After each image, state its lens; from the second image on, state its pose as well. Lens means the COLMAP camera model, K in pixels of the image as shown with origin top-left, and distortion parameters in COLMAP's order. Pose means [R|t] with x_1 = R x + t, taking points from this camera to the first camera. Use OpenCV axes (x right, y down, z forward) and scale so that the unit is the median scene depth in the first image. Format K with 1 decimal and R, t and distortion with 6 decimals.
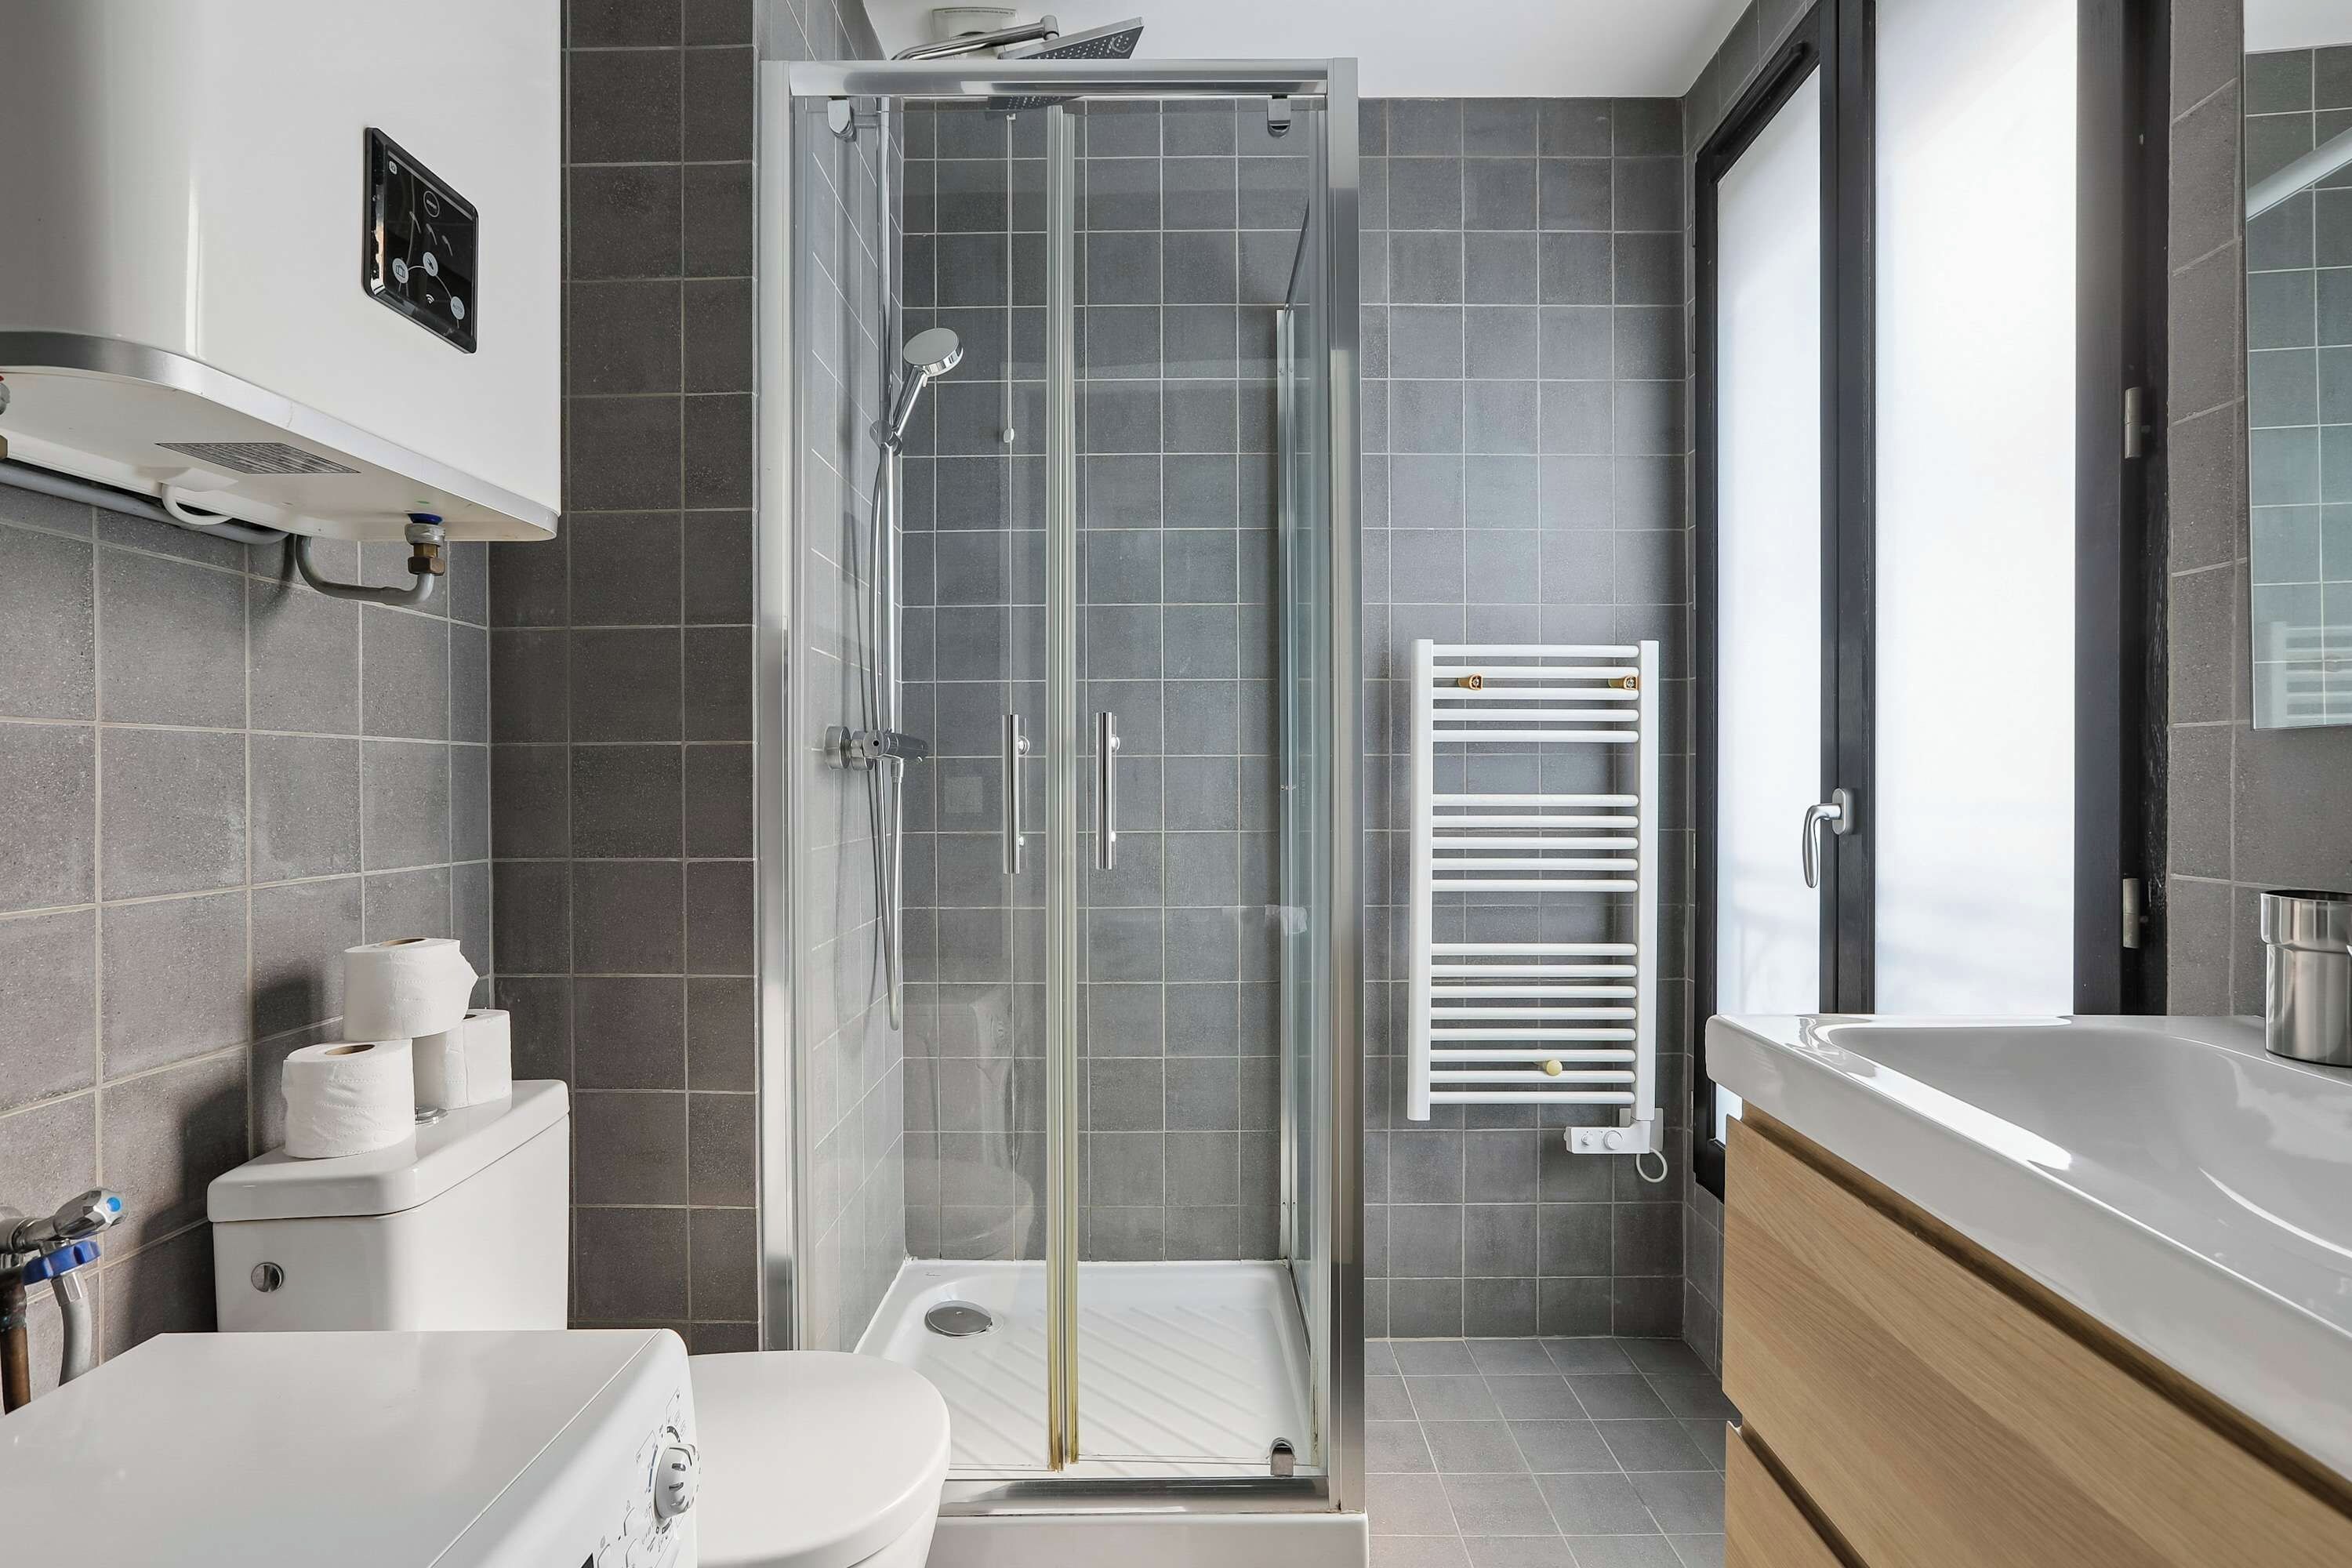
lens RADIAL K [[1176.0, 0, 1176.0], [0, 1176.0, 784.0], [0, 0, 1]] dist [-0.000902, 0.029327]
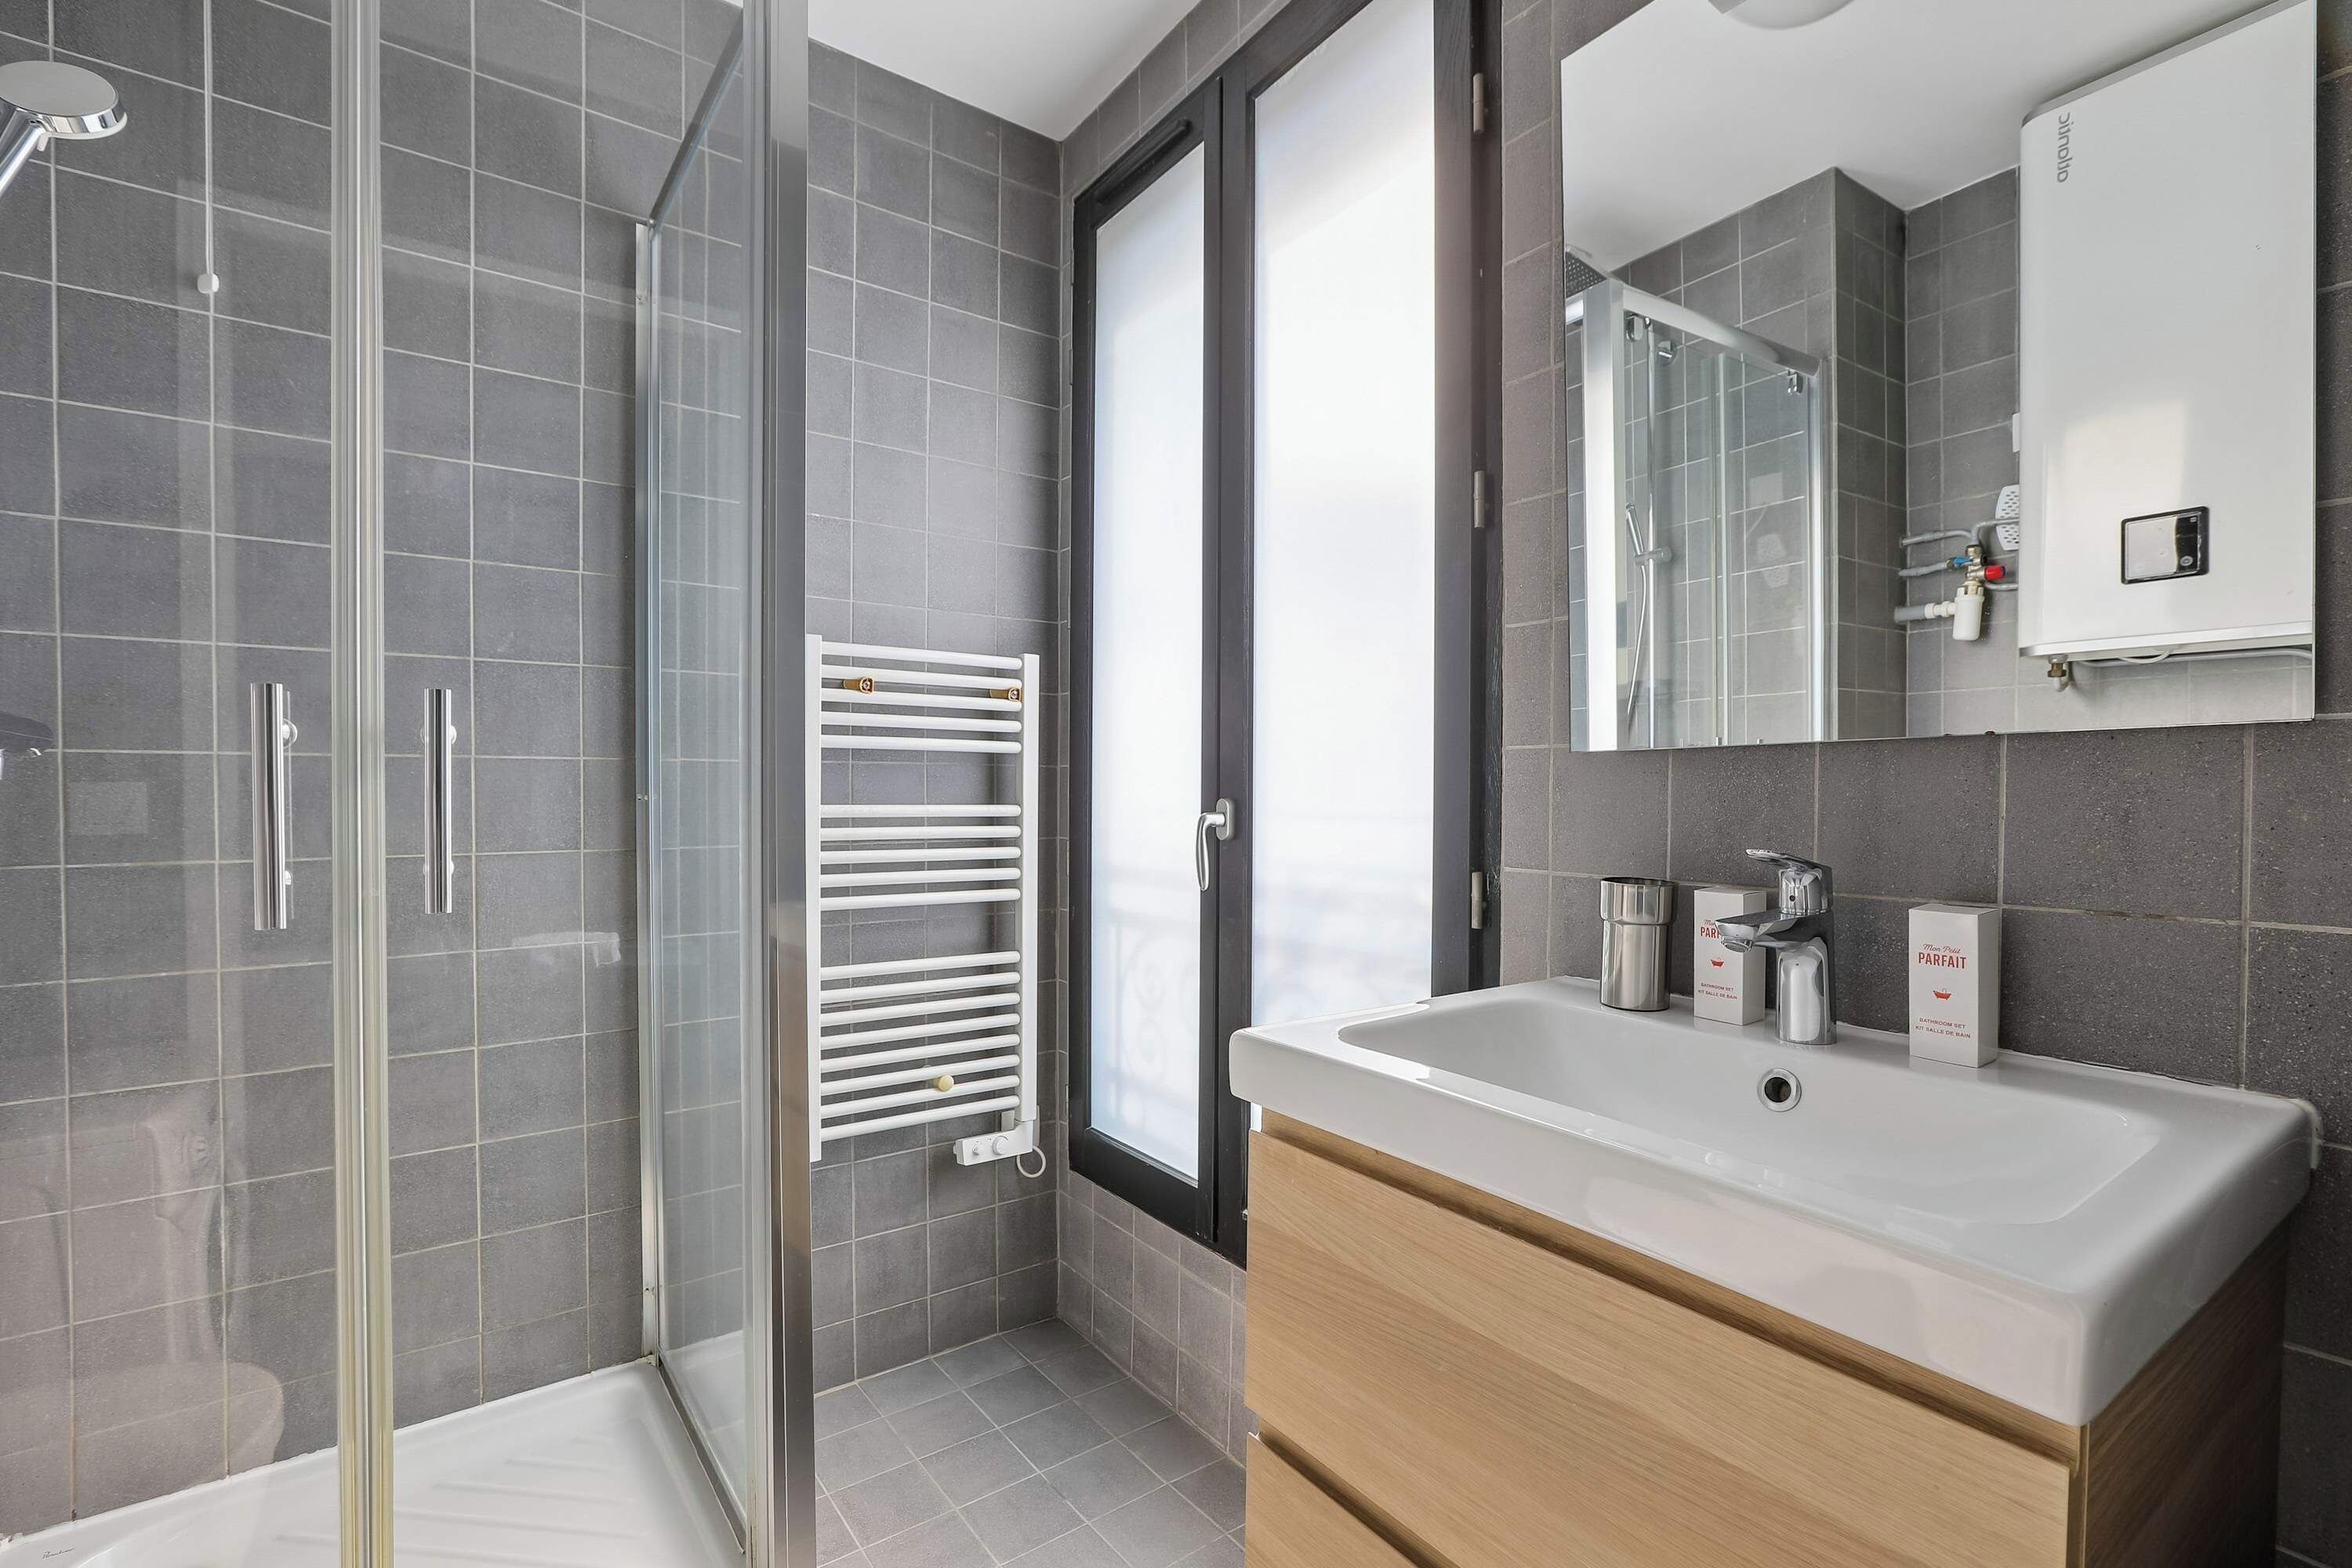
lens RADIAL K [[1099.9, 0, 1174.6], [0, 1099.9, 805.1], [0, 0, 1]] dist [-0.035394, 0.024864]
pose [[0.808280, -0.003785, 0.588786, -0.061642], [-0.001989, 0.999956, 0.009159, 0.000643], [-0.588795, -0.008575, 0.808237, 0.150363]]
